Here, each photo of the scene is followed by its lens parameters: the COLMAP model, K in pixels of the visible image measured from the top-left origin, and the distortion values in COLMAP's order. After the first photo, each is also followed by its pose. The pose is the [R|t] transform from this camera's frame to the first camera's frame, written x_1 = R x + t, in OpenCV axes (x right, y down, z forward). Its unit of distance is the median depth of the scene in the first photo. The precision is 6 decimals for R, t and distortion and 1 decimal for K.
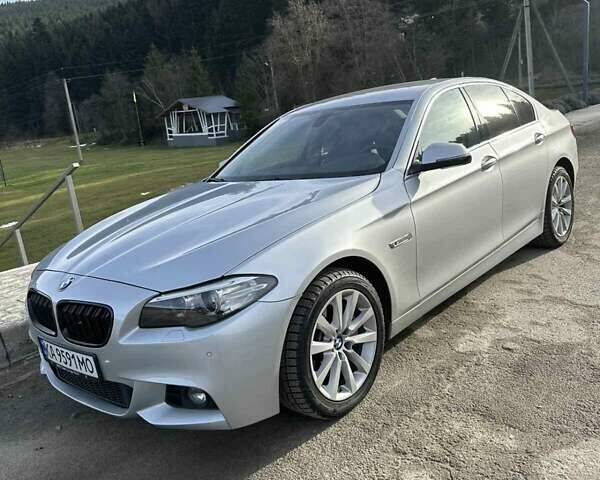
lens RADIAL K [[551.3, 0, 300.0], [0, 551.3, 240.0], [0, 0, 1]] dist [0.165747, -0.306932]
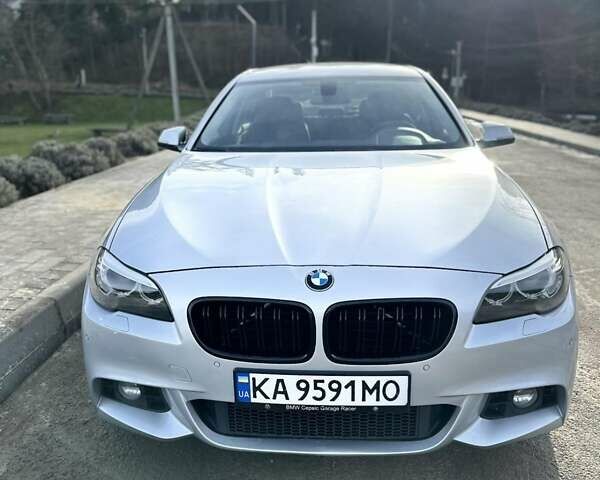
lens RADIAL K [[551.3, 0, 300.0], [0, 551.3, 240.0], [0, 0, 1]] dist [0.165747, -0.306932]
pose [[0.785662, -0.041739, 0.617246, -0.677107], [0.045321, 0.998924, 0.009863, 0.018926], [-0.616994, 0.020225, 0.786708, 0.397424]]
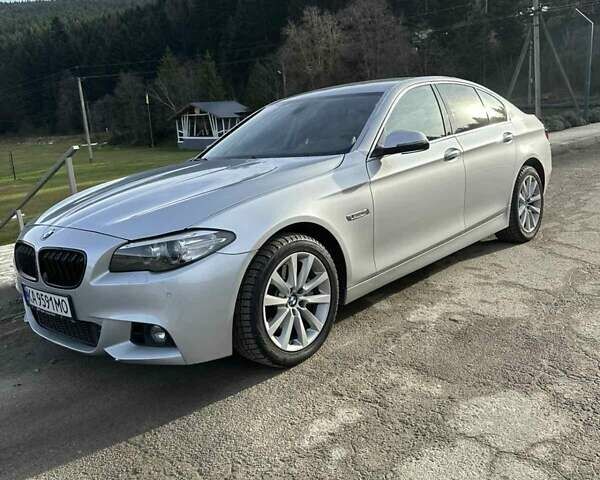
lens RADIAL K [[551.3, 0, 300.0], [0, 551.3, 240.0], [0, 0, 1]] dist [0.165747, -0.306932]
pose [[0.998812, 0.047506, -0.010846, 0.073853], [-0.047677, 0.998733, -0.016133, 0.067713], [0.010066, 0.016631, 0.999811, -0.083679]]
